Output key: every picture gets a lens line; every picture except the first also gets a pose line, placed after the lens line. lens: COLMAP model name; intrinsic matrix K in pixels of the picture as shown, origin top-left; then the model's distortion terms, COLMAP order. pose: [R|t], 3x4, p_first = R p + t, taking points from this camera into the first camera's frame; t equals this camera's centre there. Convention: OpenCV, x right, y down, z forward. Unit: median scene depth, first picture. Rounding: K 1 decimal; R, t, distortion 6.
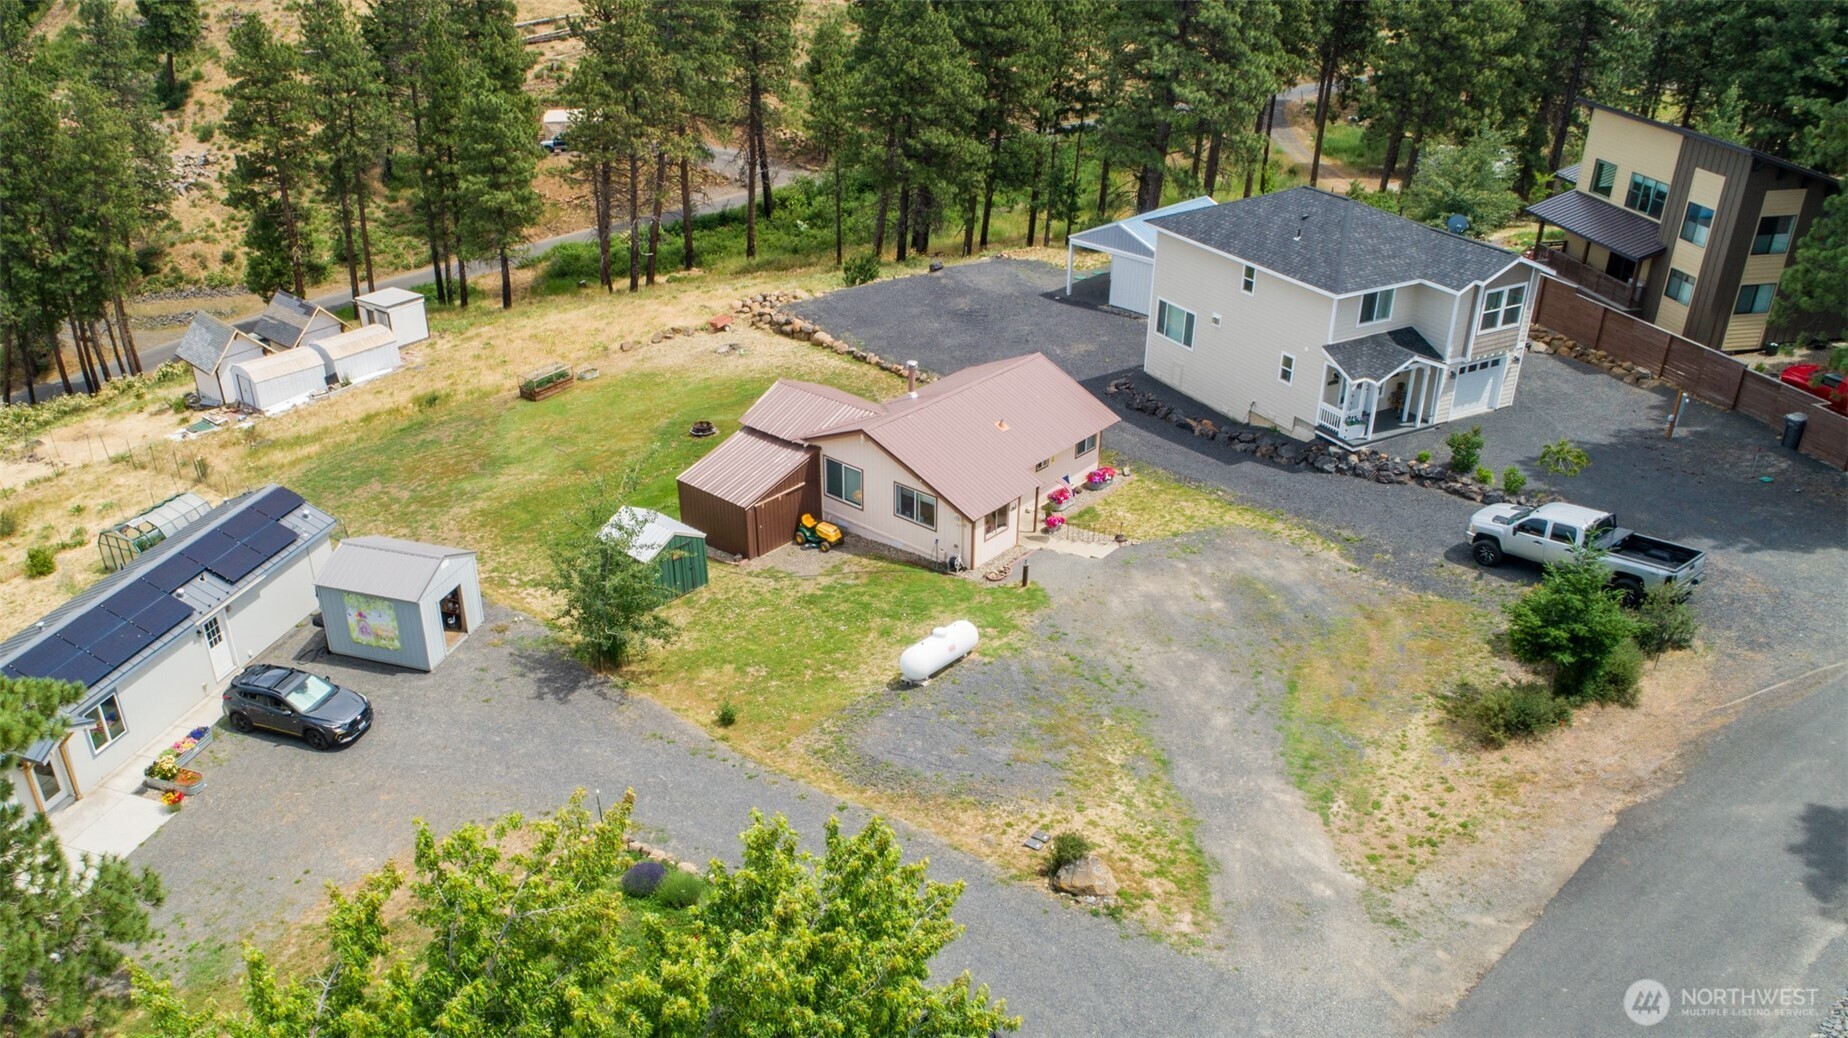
lens RADIAL K [[1278.3, 0, 923.6], [0, 1278.3, 468.4], [0, 0, 1]] dist [-0.006743, -0.001807]
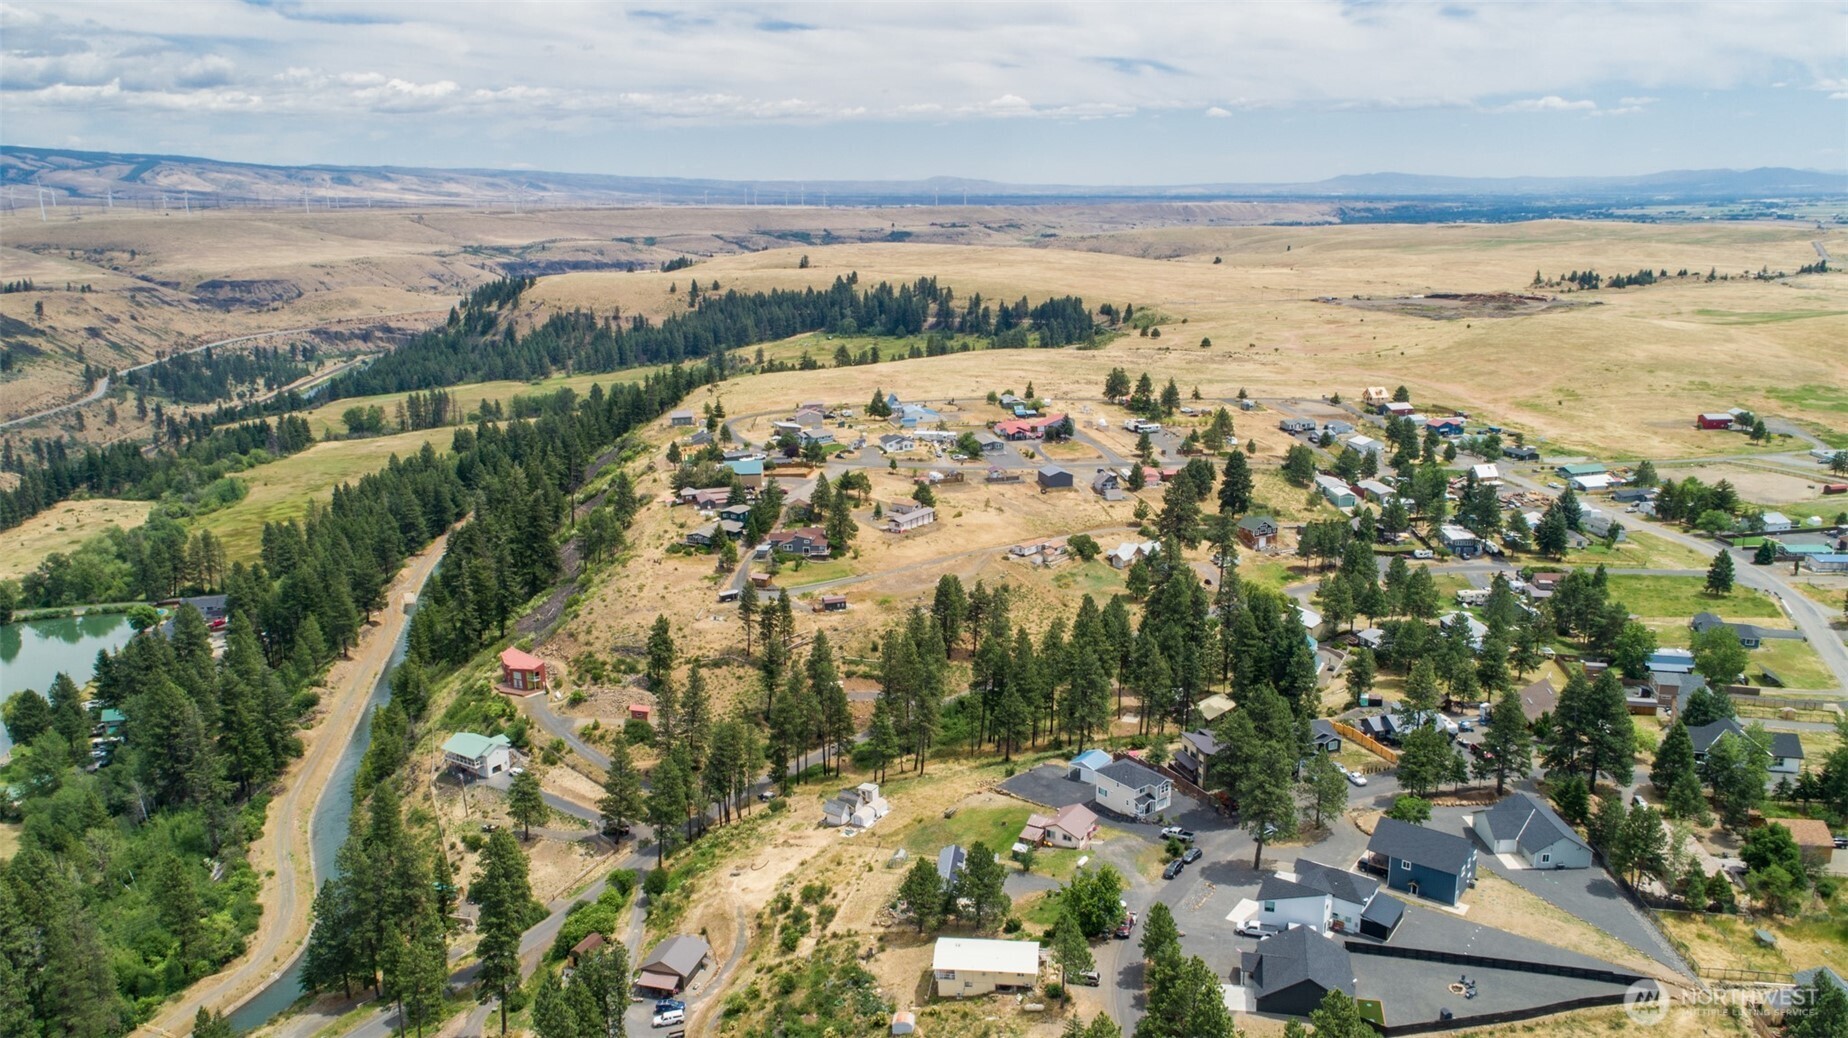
lens RADIAL K [[1278.3, 0, 923.6], [0, 1278.3, 468.4], [0, 0, 1]] dist [-0.006743, -0.001807]
pose [[0.986618, -0.056676, 0.152883, -1.241361], [0.090824, 0.969738, -0.226626, -0.292790], [-0.135412, 0.237479, 0.961908, -4.175406]]
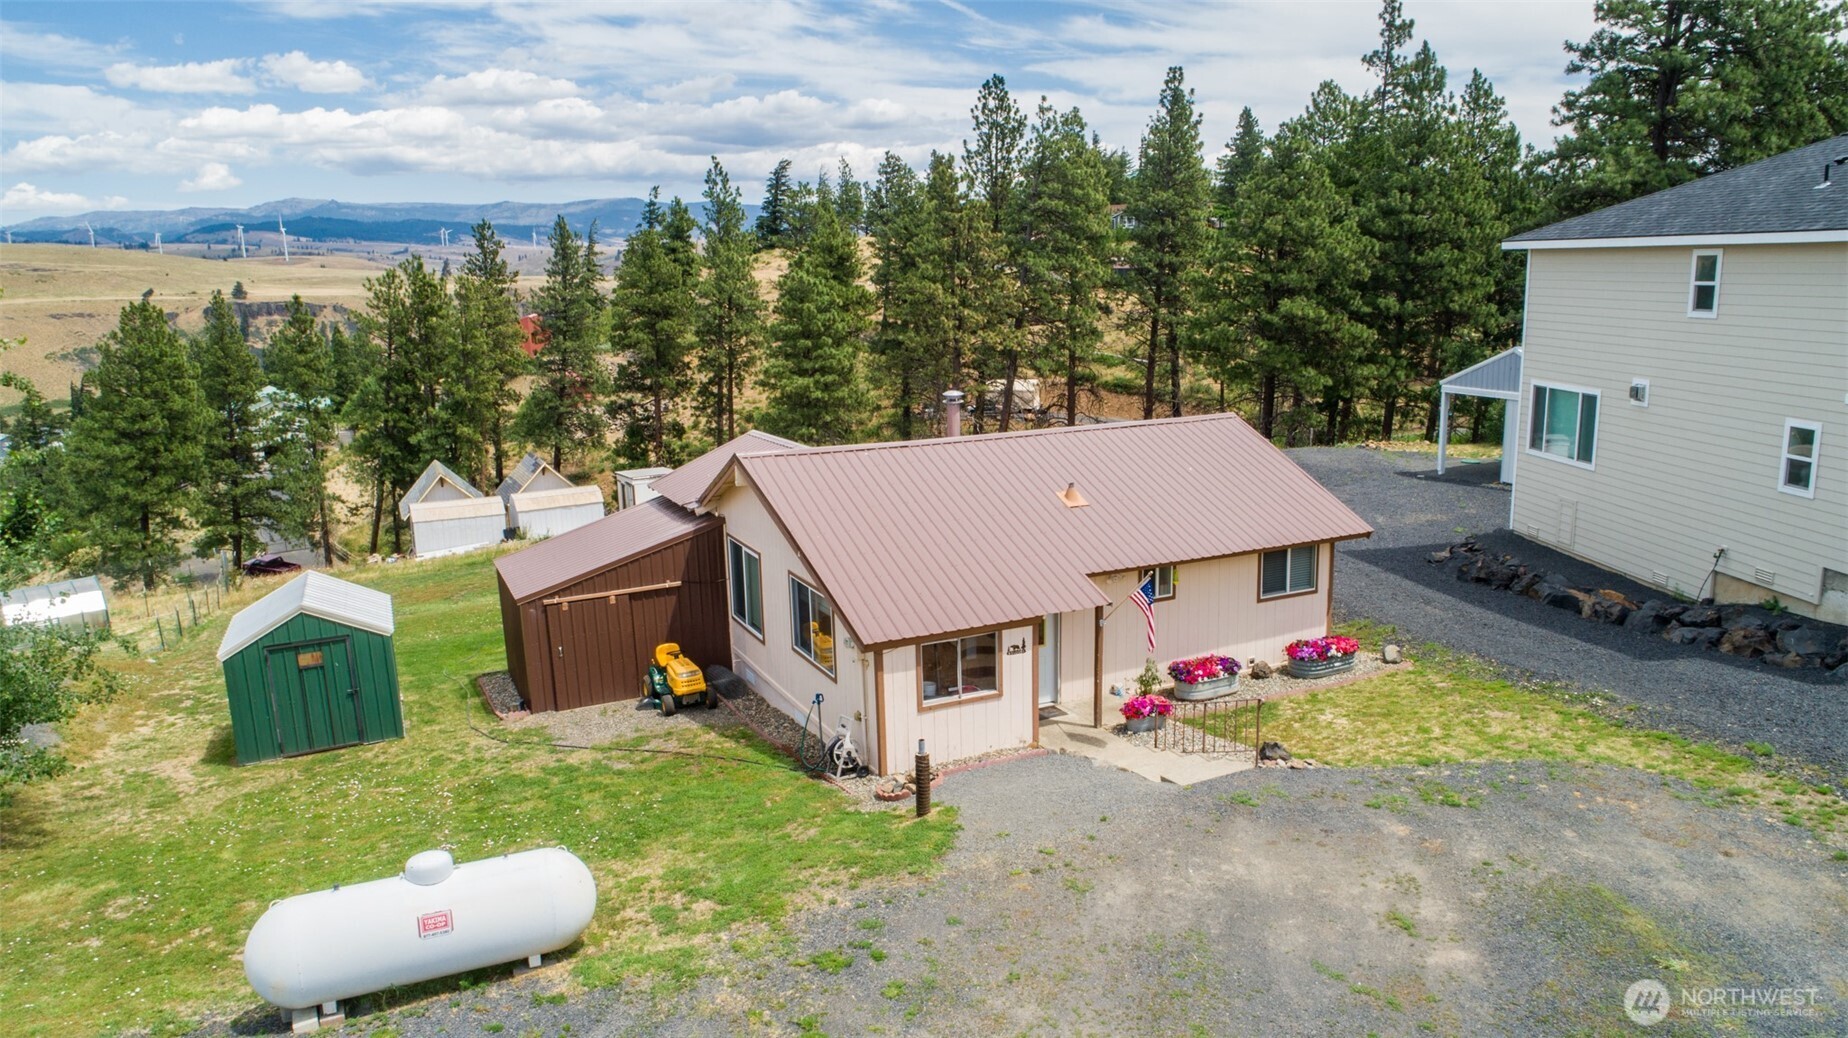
lens RADIAL K [[1278.3, 0, 923.6], [0, 1278.3, 468.4], [0, 0, 1]] dist [-0.006743, -0.001807]
pose [[0.931172, 0.047549, -0.361467, 0.166340], [-0.133368, 0.967166, -0.216341, 0.060161], [0.339311, 0.249658, 0.906939, 0.515287]]
